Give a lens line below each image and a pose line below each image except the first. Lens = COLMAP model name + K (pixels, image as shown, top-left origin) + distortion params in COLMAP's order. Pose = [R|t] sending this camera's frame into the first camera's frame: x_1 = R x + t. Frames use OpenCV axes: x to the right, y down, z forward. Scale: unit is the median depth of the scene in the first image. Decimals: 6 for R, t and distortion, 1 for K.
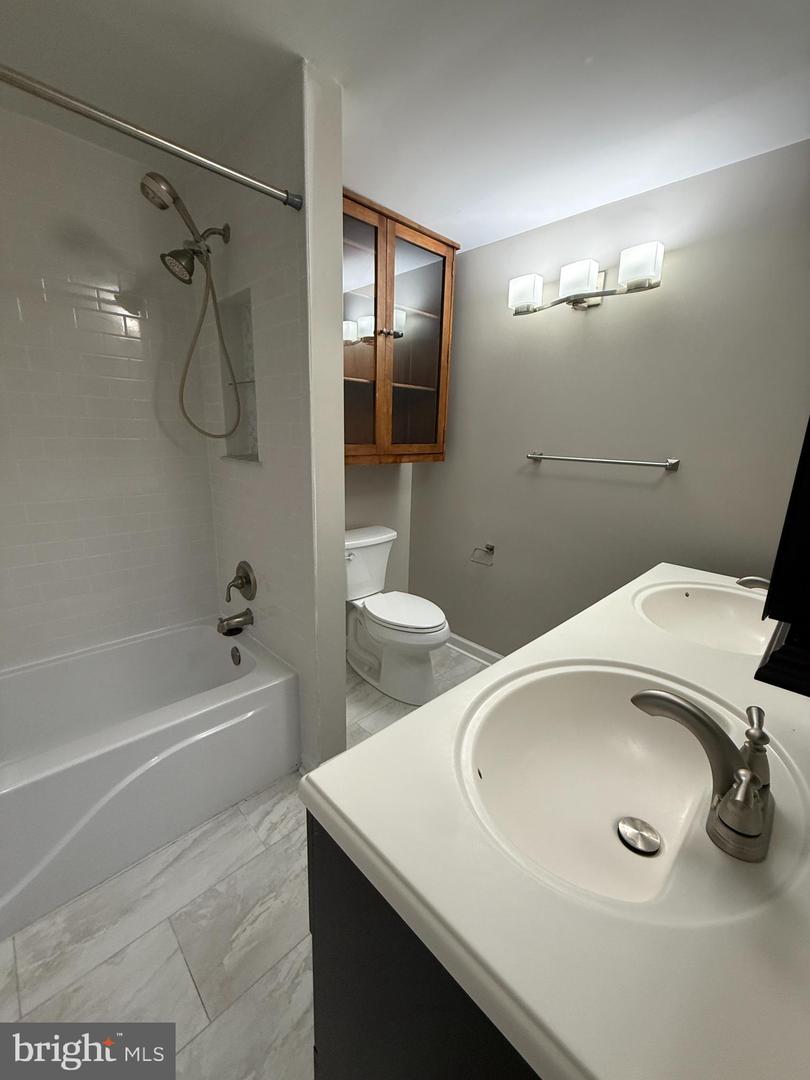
lens RADIAL K [[429.9, 0, 407.6], [0, 429.9, 542.2], [0, 0, 1]] dist [-0.001344, -0.000028]
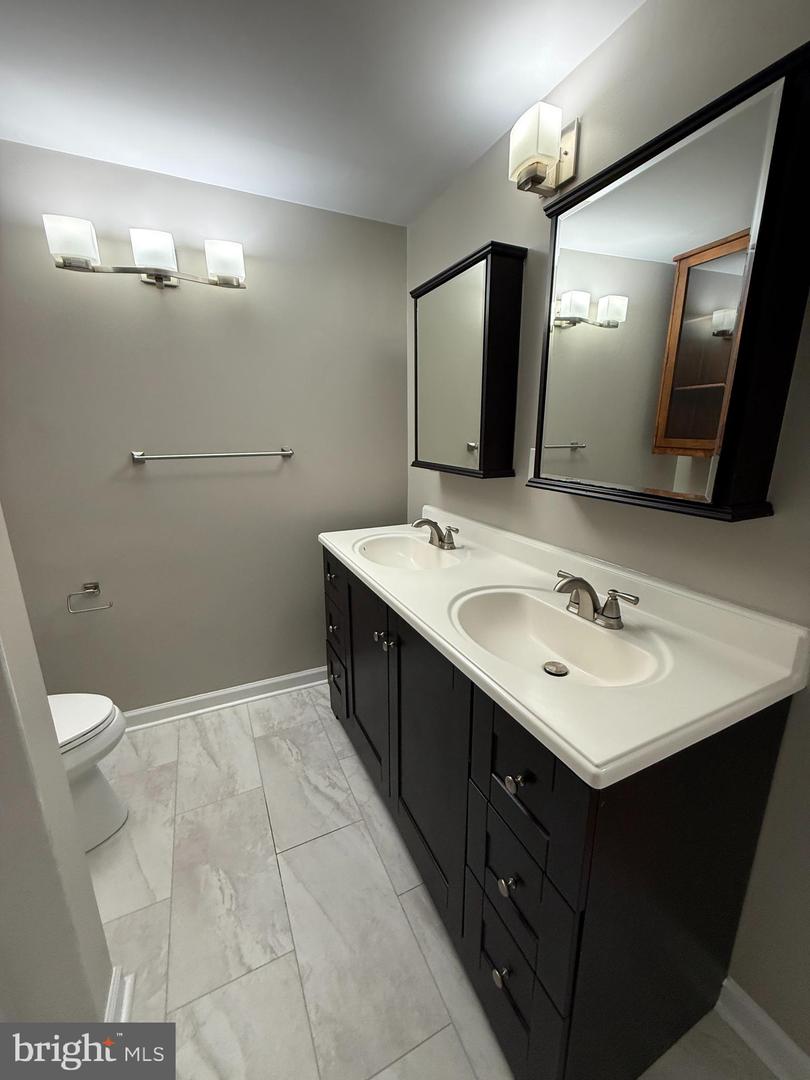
lens RADIAL K [[429.9, 0, 408.3], [0, 429.9, 535.8], [0, 0, 1]] dist [-0.001344, -0.000028]
pose [[0.319761, -0.257687, 0.911784, -0.370553], [0.249462, 0.951251, 0.181355, -0.090857], [-0.914069, 0.169465, 0.368456, 0.300893]]
